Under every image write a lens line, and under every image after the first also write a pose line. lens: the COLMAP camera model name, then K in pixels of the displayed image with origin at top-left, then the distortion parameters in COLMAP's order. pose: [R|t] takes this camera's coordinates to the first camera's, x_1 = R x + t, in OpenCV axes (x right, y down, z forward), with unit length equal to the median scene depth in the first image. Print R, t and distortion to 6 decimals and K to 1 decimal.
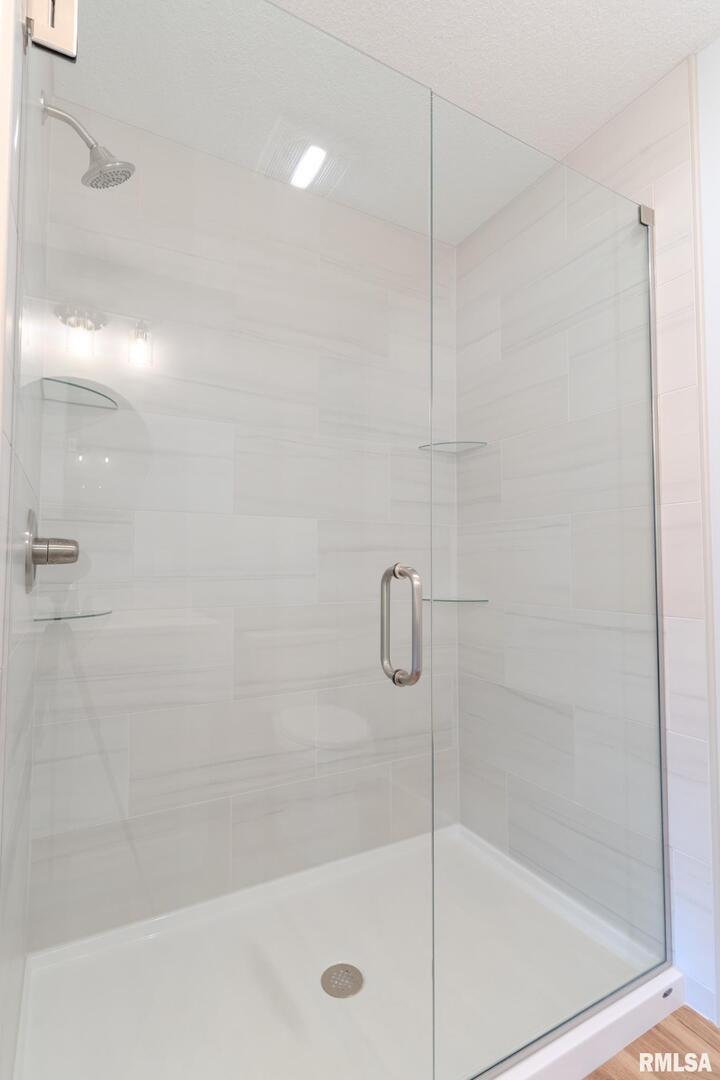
lens RADIAL K [[511.2, 0, 365.7], [0, 511.2, 542.7], [0, 0, 1]] dist [-0.005074, 0.000292]
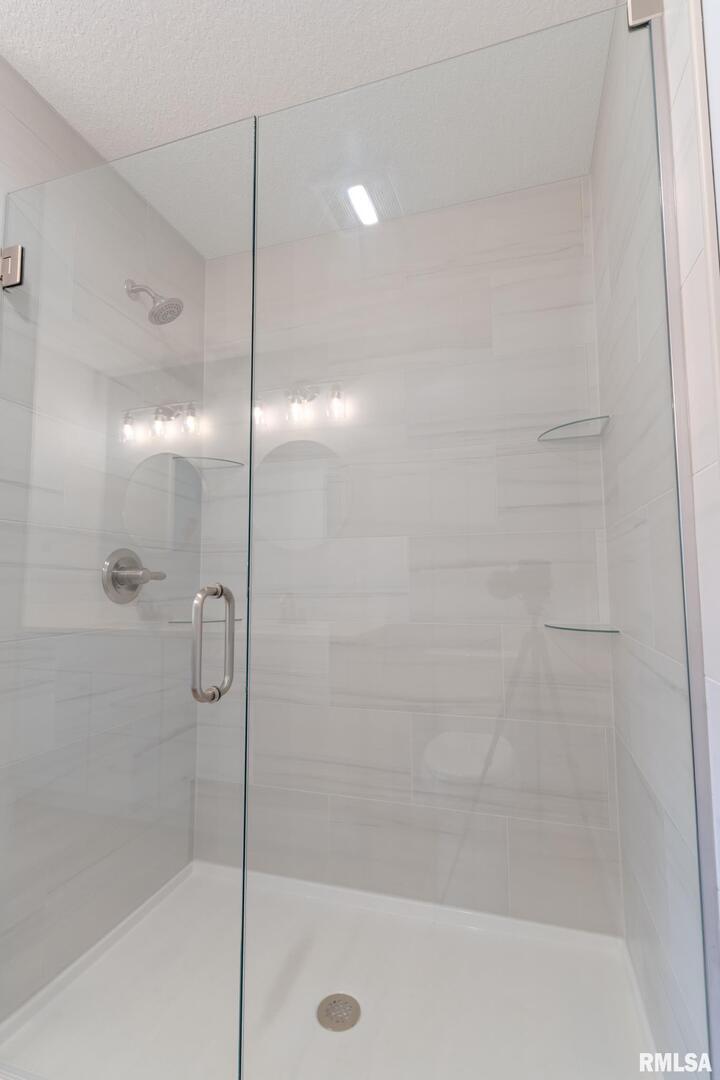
lens RADIAL K [[511.2, 0, 365.8], [0, 511.2, 539.9], [0, 0, 1]] dist [-0.005074, 0.000292]
pose [[0.693141, -0.065228, -0.717845, 0.541663], [0.033391, 0.997734, -0.058418, 0.014819], [0.720029, 0.016523, 0.693748, 0.253322]]
